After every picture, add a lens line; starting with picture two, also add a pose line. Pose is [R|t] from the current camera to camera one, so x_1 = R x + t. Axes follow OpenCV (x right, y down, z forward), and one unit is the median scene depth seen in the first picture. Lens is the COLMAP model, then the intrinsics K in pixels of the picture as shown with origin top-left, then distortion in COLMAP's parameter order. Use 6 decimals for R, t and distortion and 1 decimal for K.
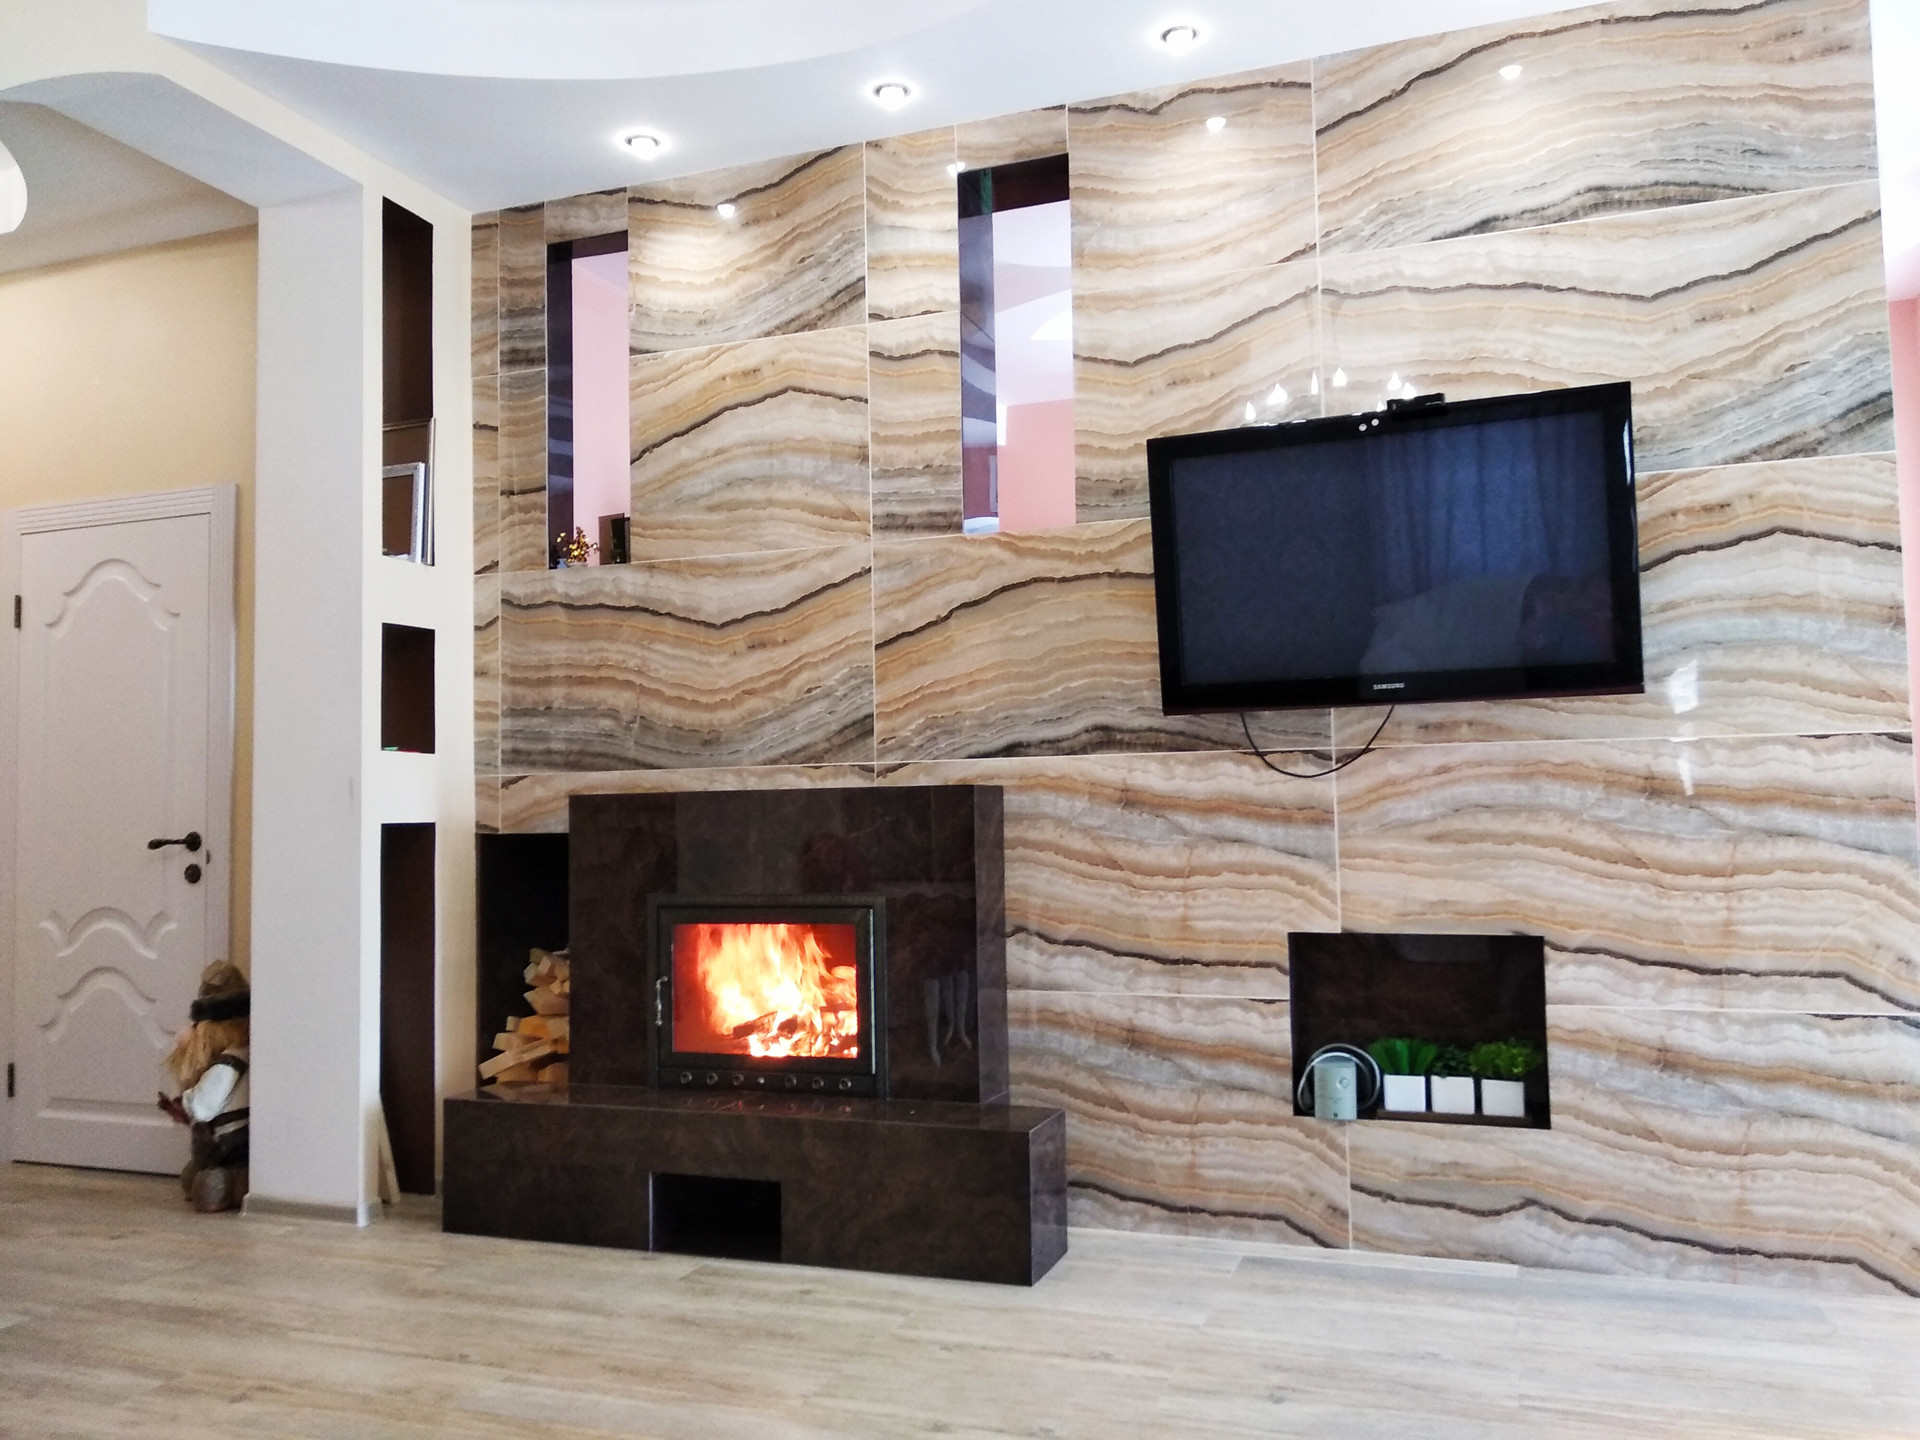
lens RADIAL K [[1498.1, 0, 952.3], [0, 1498.1, 727.1], [0, 0, 1]] dist [0.053294, -0.083124]
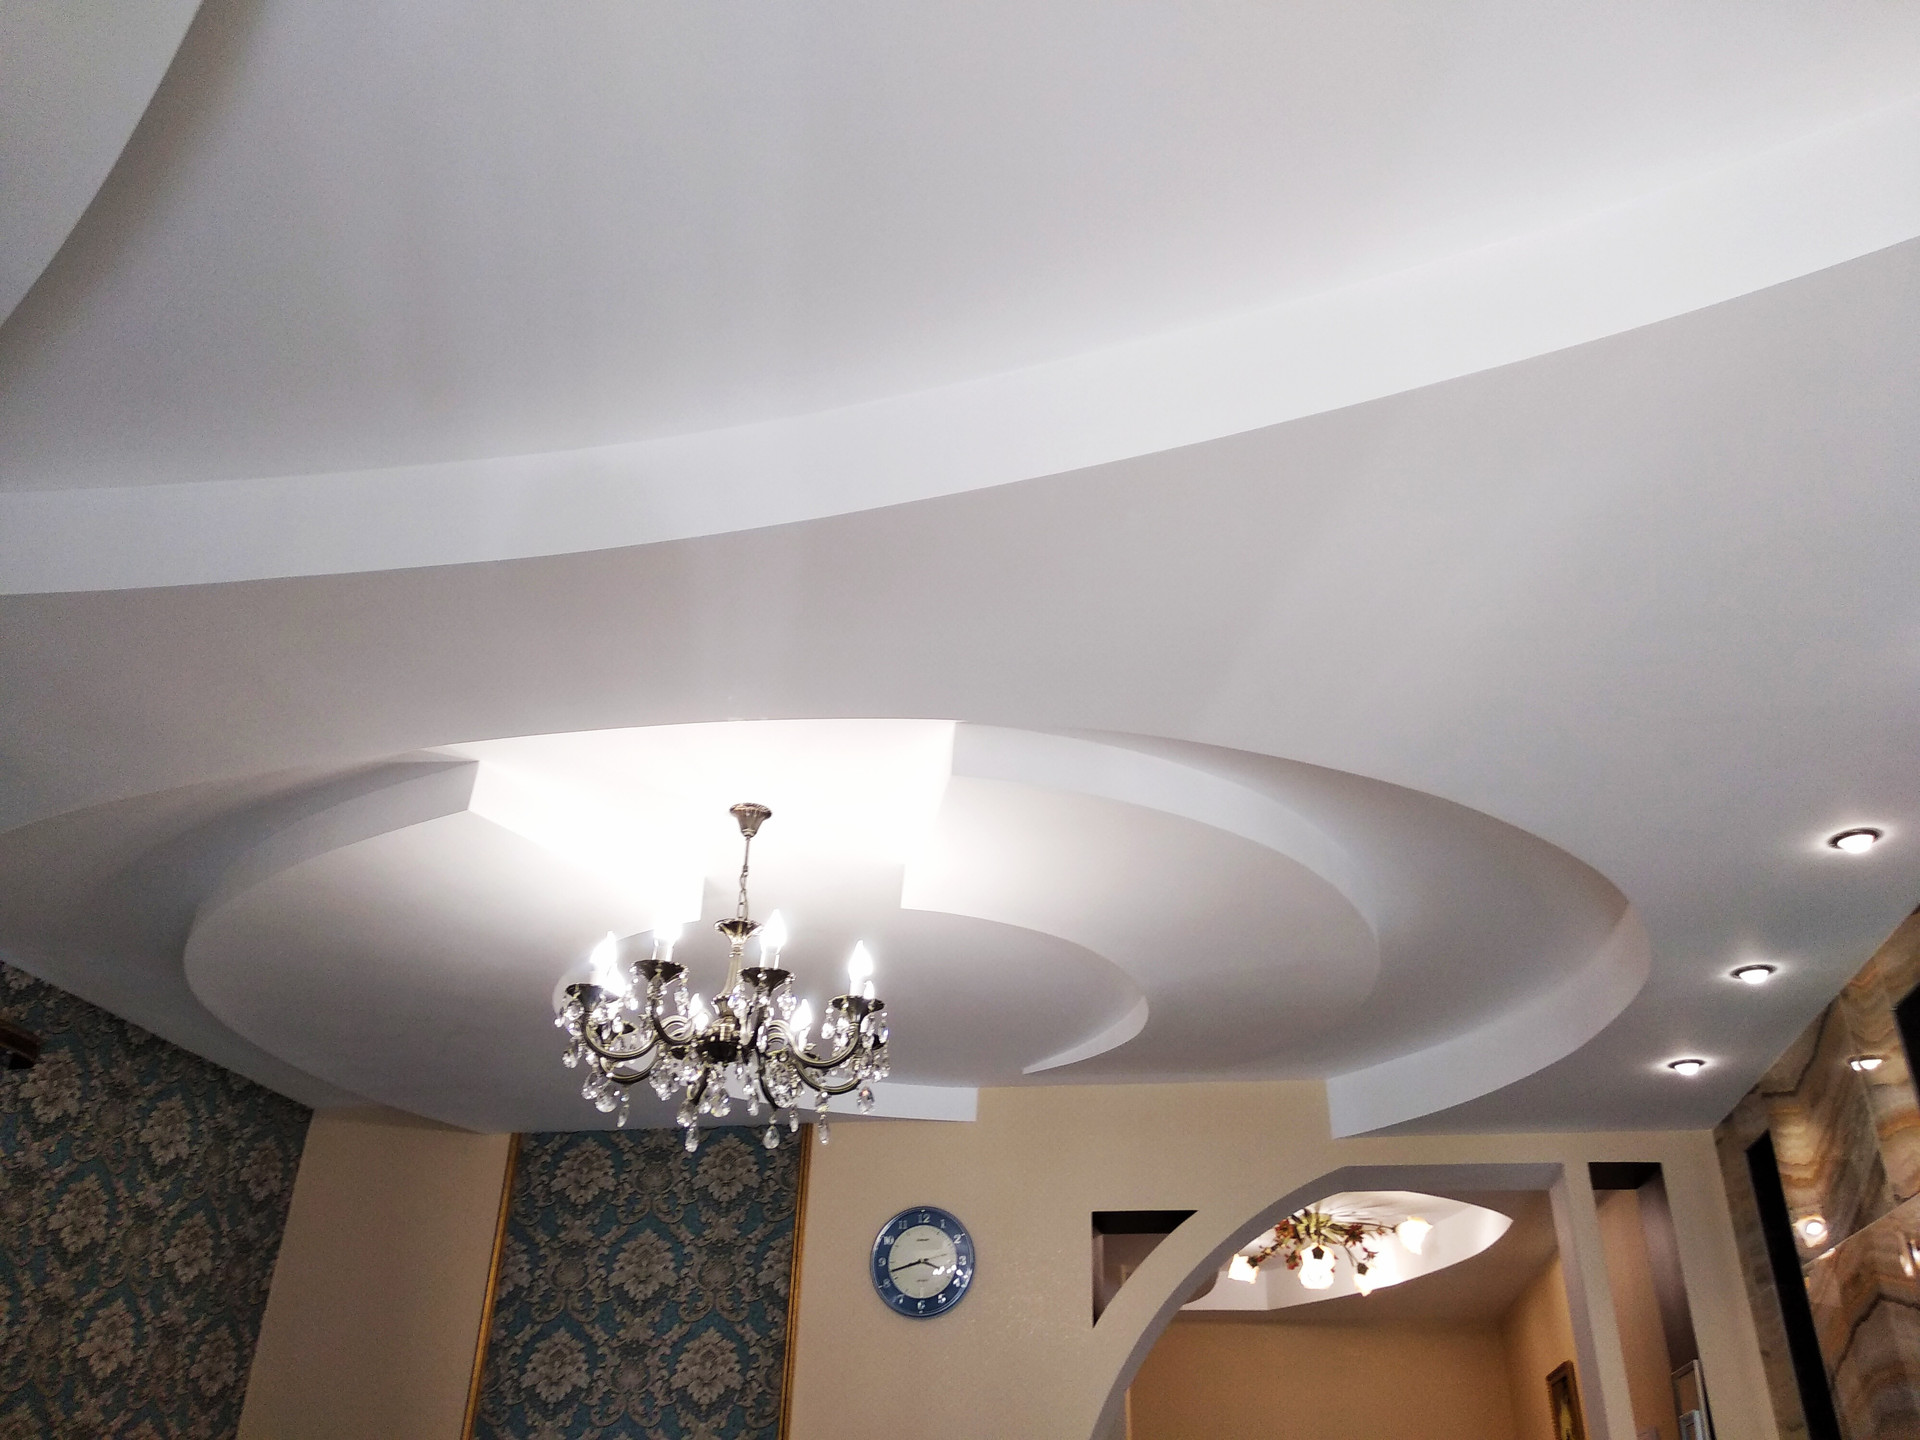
lens RADIAL K [[1472.2, 0, 948.7], [0, 1472.2, 724.7], [0, 0, 1]] dist [0.045591, -0.059058]
pose [[0.148676, -0.468540, -0.870842, 0.714385], [0.027377, 0.882242, -0.469999, -0.137663], [0.988507, 0.046037, 0.143995, 0.365773]]
